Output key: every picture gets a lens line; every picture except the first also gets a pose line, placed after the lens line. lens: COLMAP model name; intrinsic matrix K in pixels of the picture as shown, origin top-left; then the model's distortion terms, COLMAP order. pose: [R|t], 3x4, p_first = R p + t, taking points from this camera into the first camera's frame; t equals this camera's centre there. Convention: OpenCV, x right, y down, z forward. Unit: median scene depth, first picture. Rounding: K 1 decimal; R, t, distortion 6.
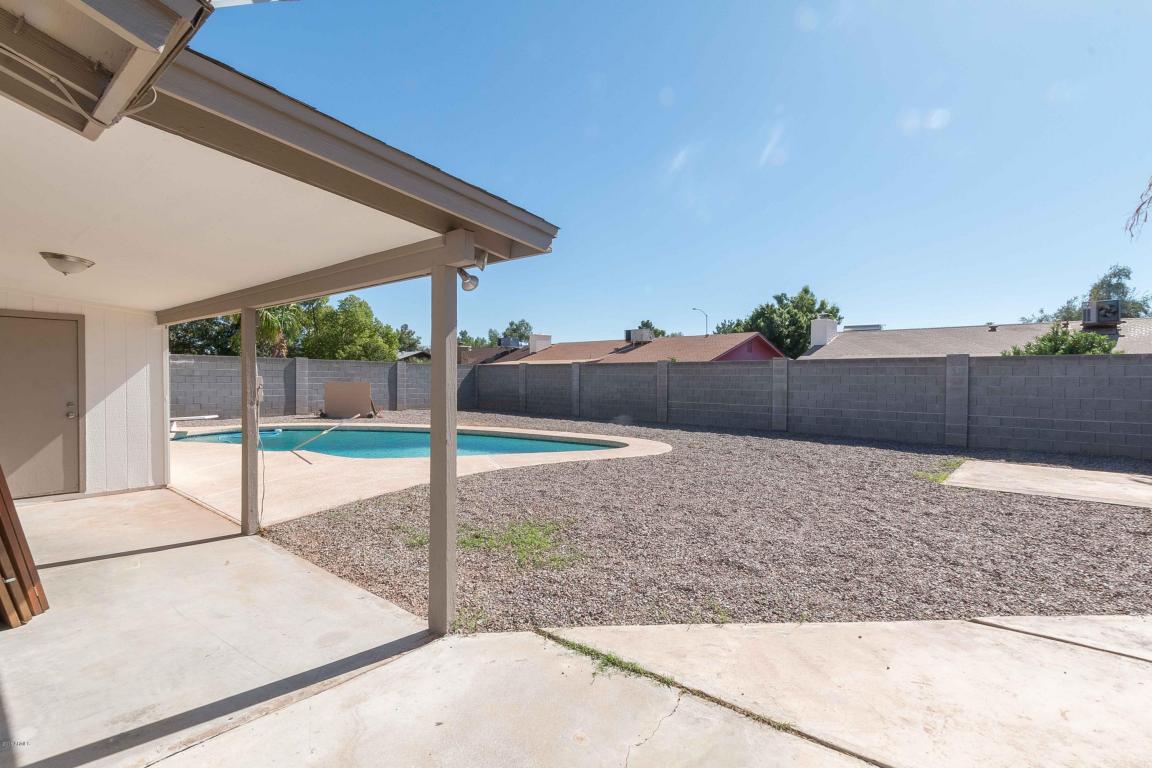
lens RADIAL K [[531.4, 0, 577.2], [0, 531.4, 378.8], [0, 0, 1]] dist [0.014014, -0.001227]
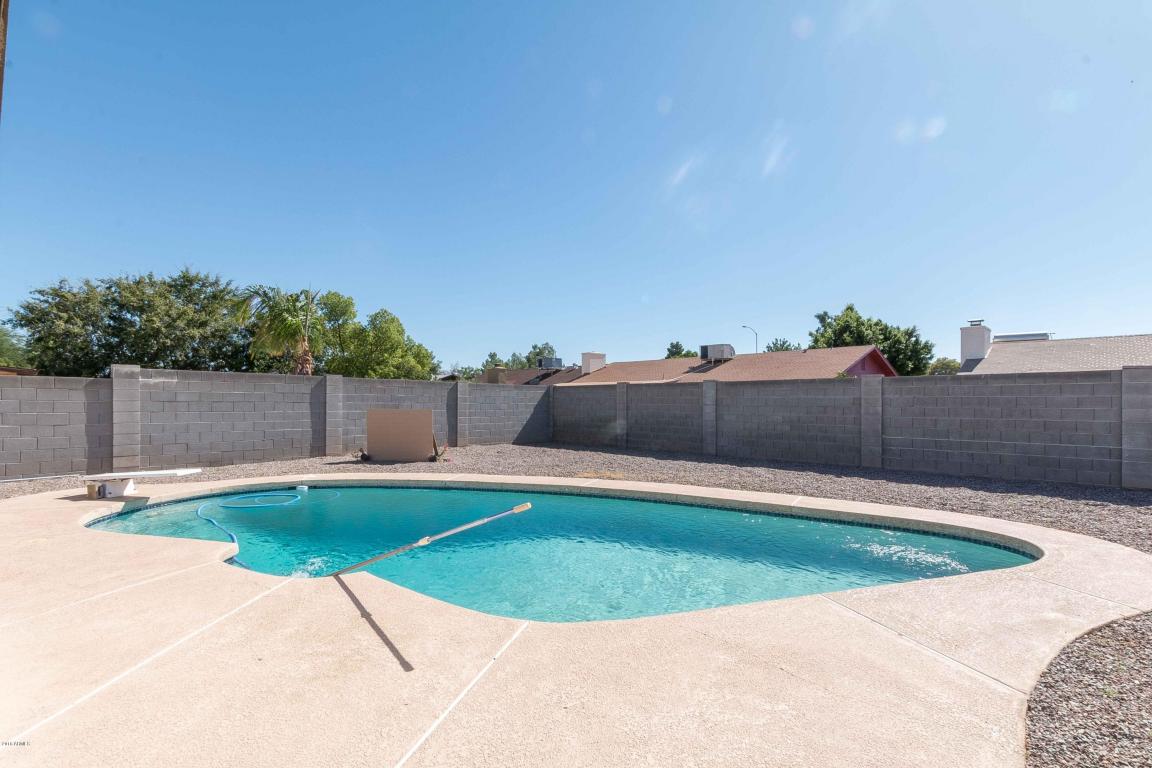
lens RADIAL K [[531.4, 0, 581.1], [0, 531.4, 395.5], [0, 0, 1]] dist [0.014014, -0.001227]
pose [[0.999676, -0.005329, -0.024909, -0.106626], [0.004977, 0.999887, -0.014165, -0.000722], [0.024982, 0.014036, 0.999589, 0.187766]]
